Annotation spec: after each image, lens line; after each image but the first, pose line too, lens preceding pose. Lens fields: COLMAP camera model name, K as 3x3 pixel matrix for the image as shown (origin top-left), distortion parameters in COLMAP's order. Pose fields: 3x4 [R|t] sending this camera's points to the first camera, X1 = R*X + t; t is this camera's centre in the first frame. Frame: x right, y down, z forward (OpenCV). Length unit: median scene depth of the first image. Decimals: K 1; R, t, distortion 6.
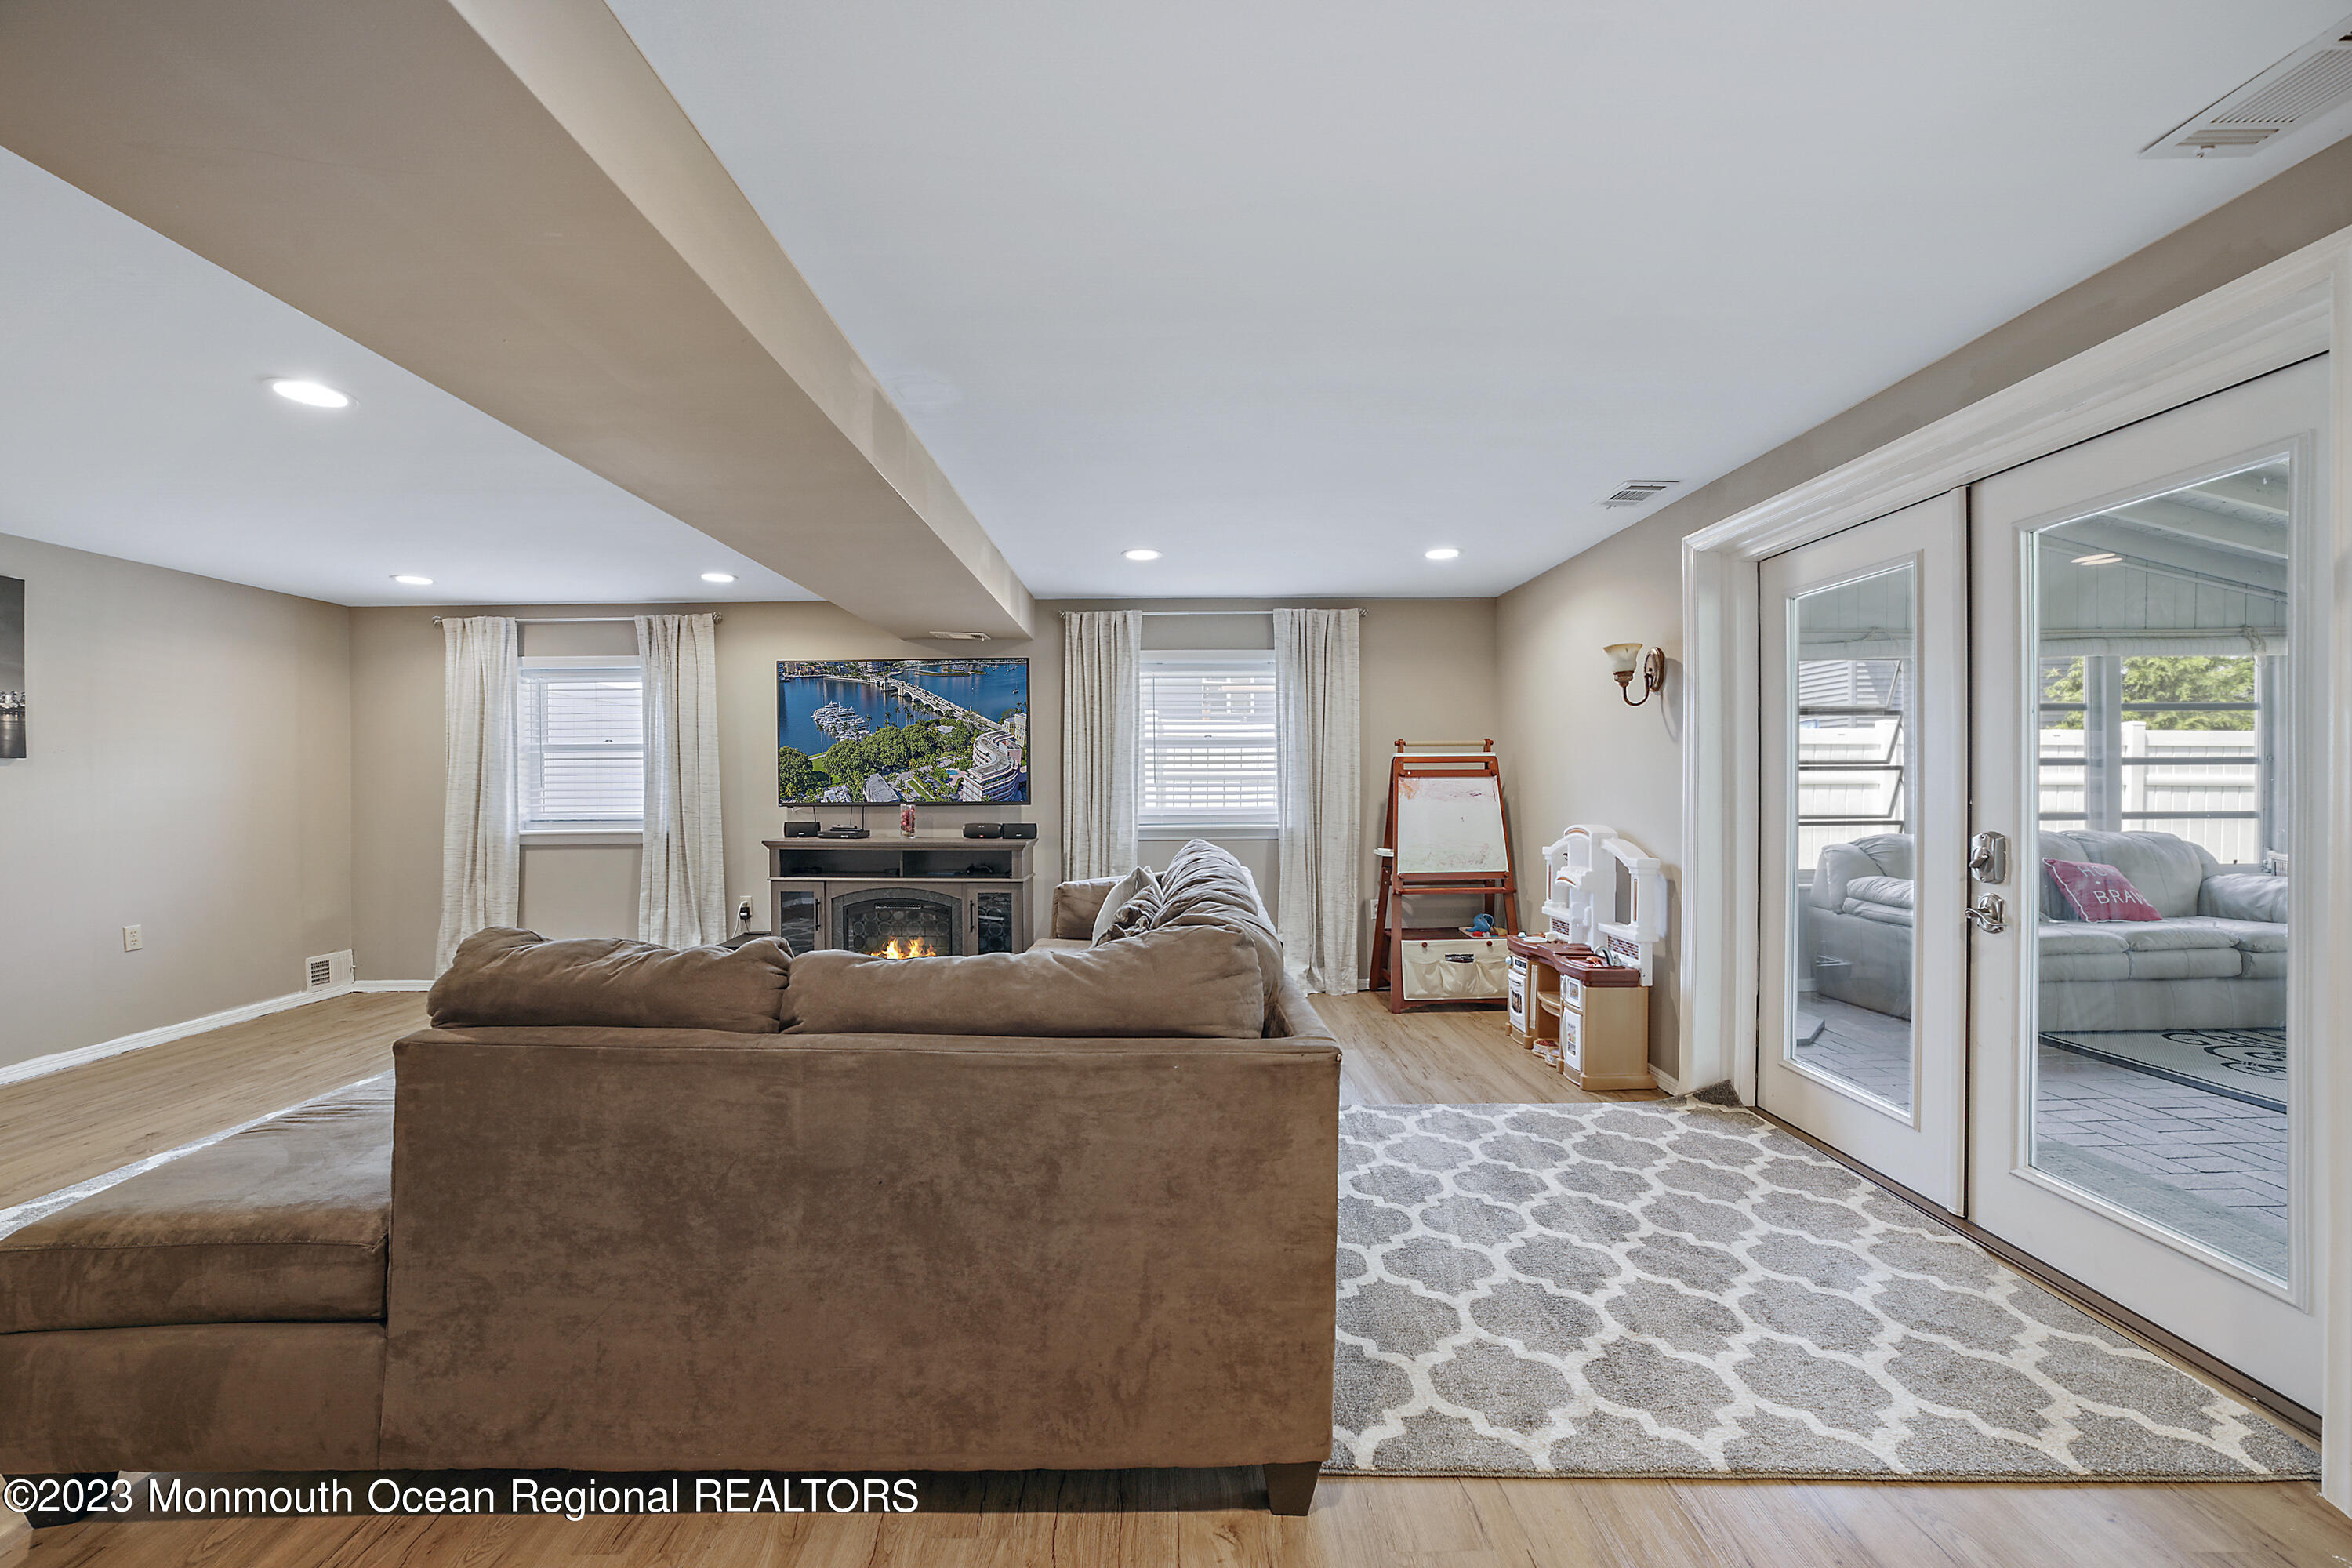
lens RADIAL K [[928.0, 0, 1171.2], [0, 928.0, 785.2], [0, 0, 1]] dist [0.002591, 0.000699]
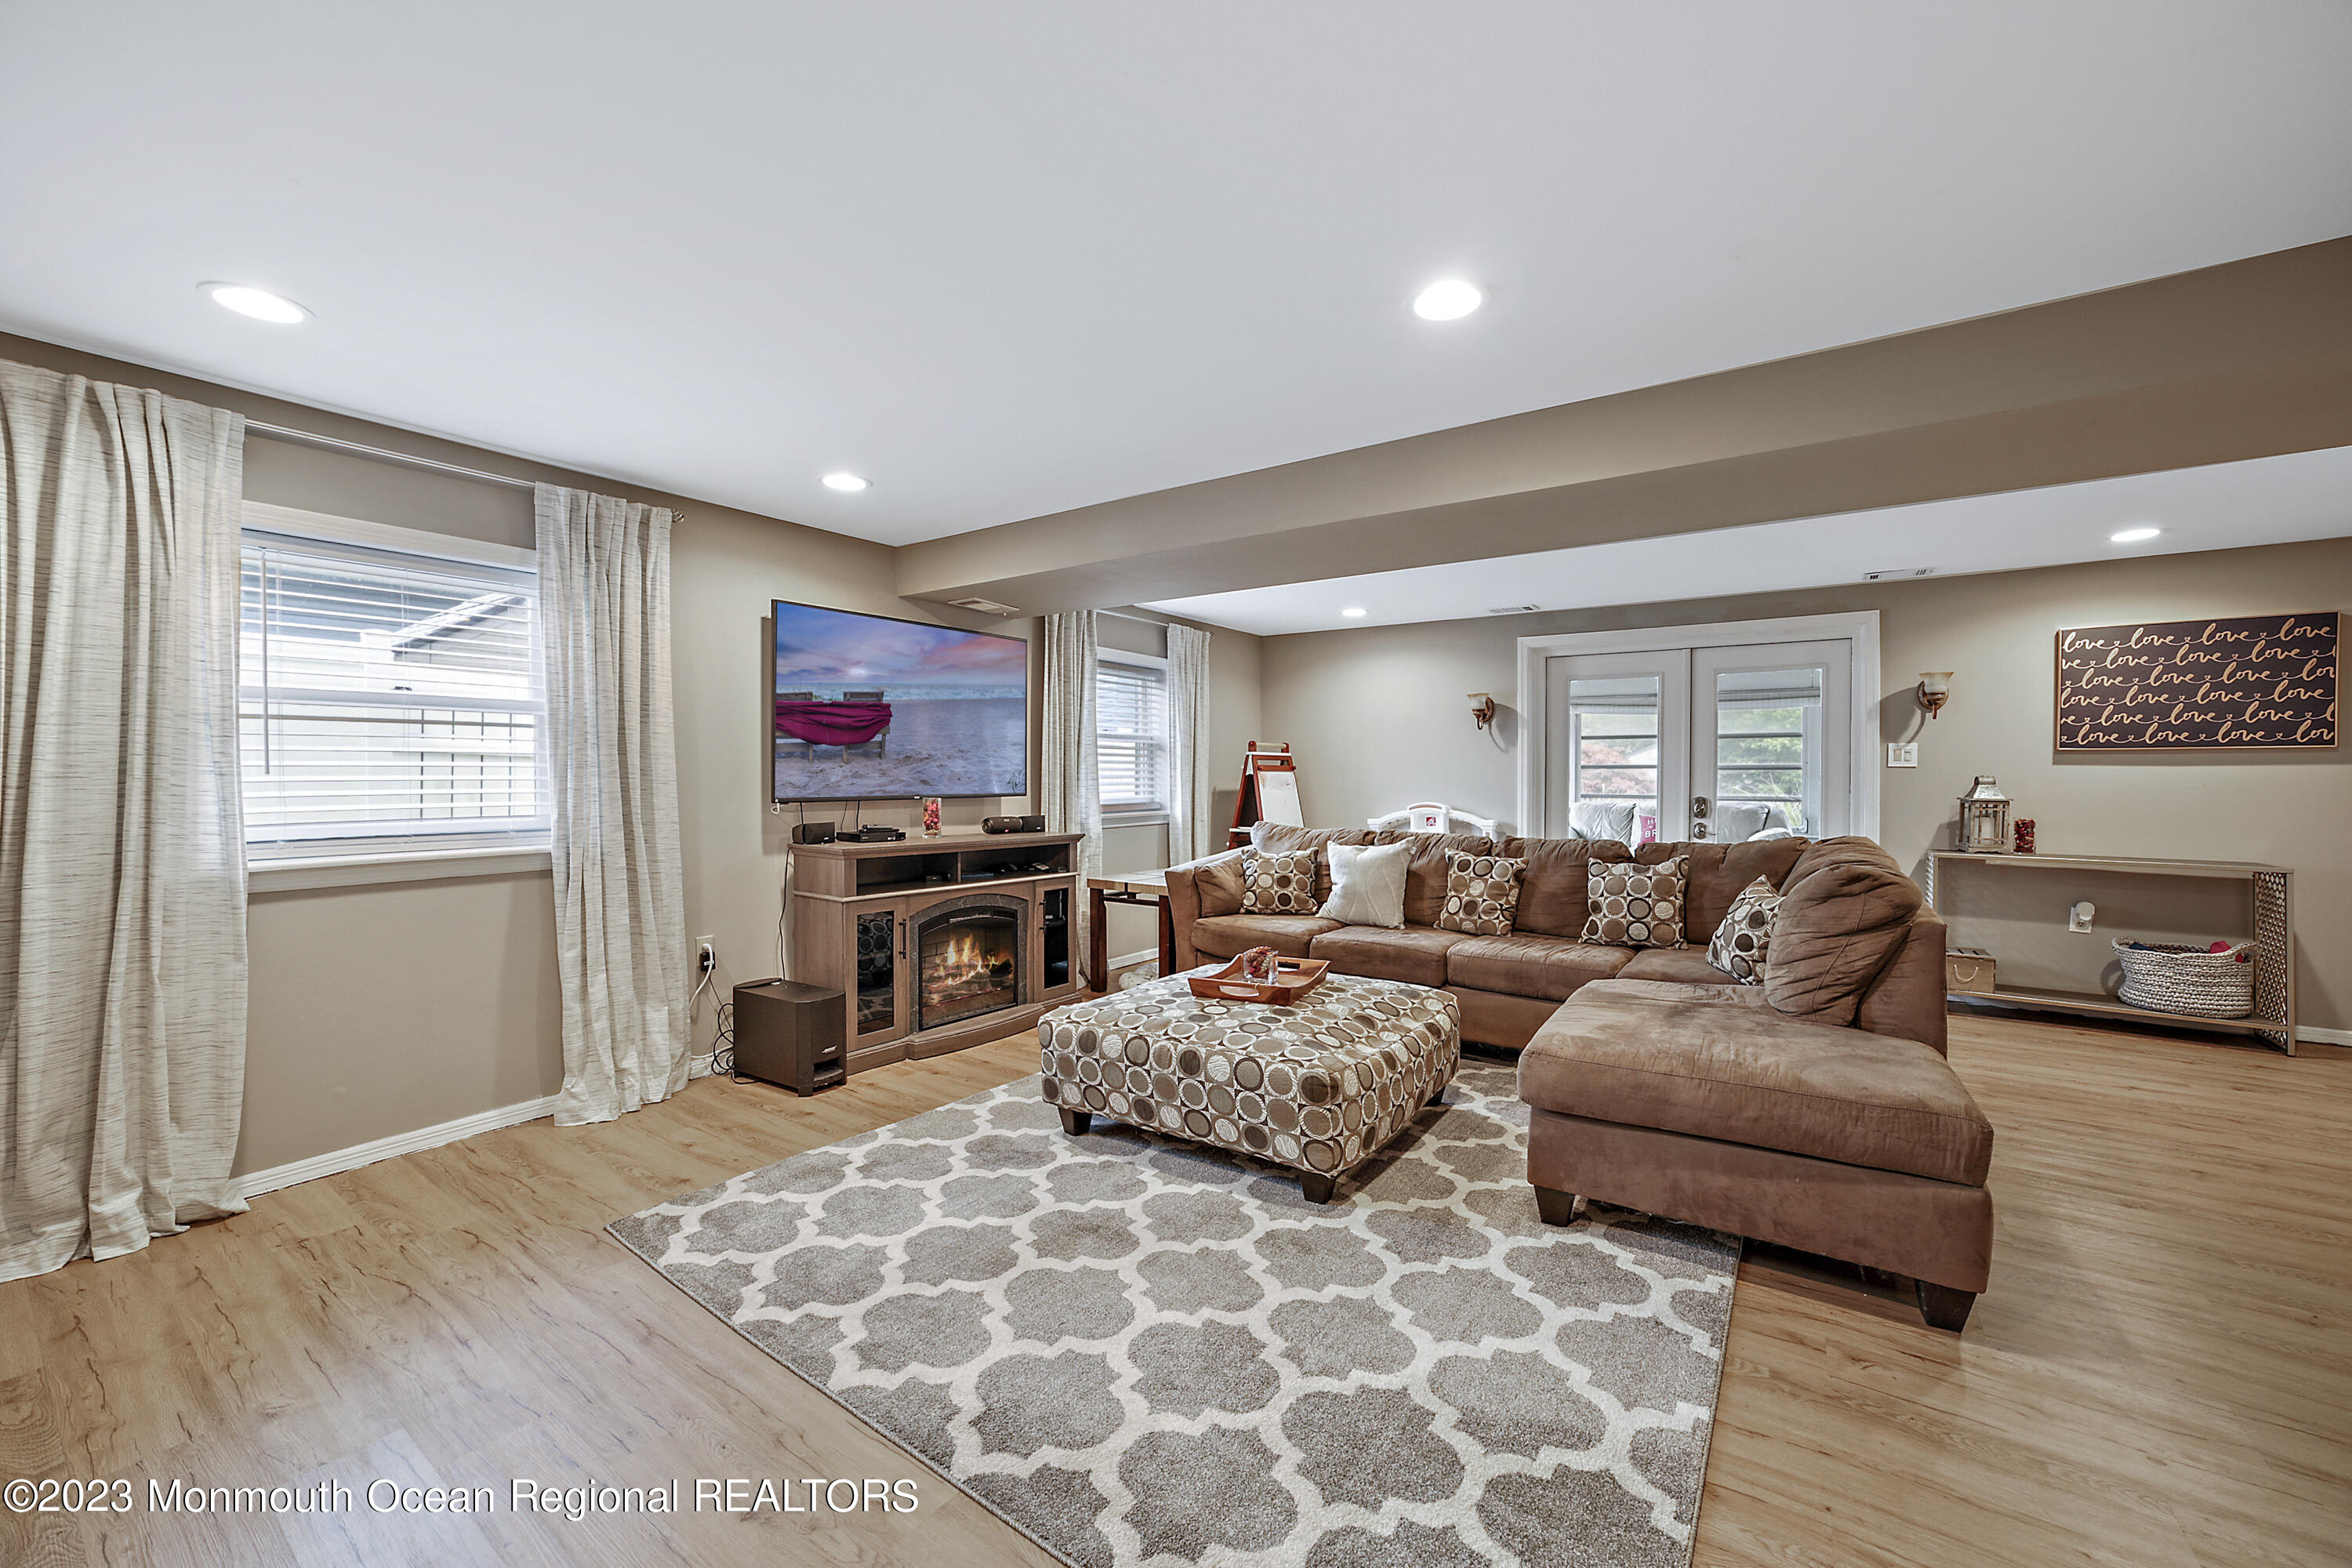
lens RADIAL K [[928.0, 0, 1179.3], [0, 928.0, 782.7], [0, 0, 1]] dist [0.002591, 0.000699]
pose [[0.577816, -0.000256, 0.816167, -0.857299], [-0.001531, 0.999998, 0.001398, 0.005471], [-0.816166, -0.002057, 0.577814, 0.341225]]
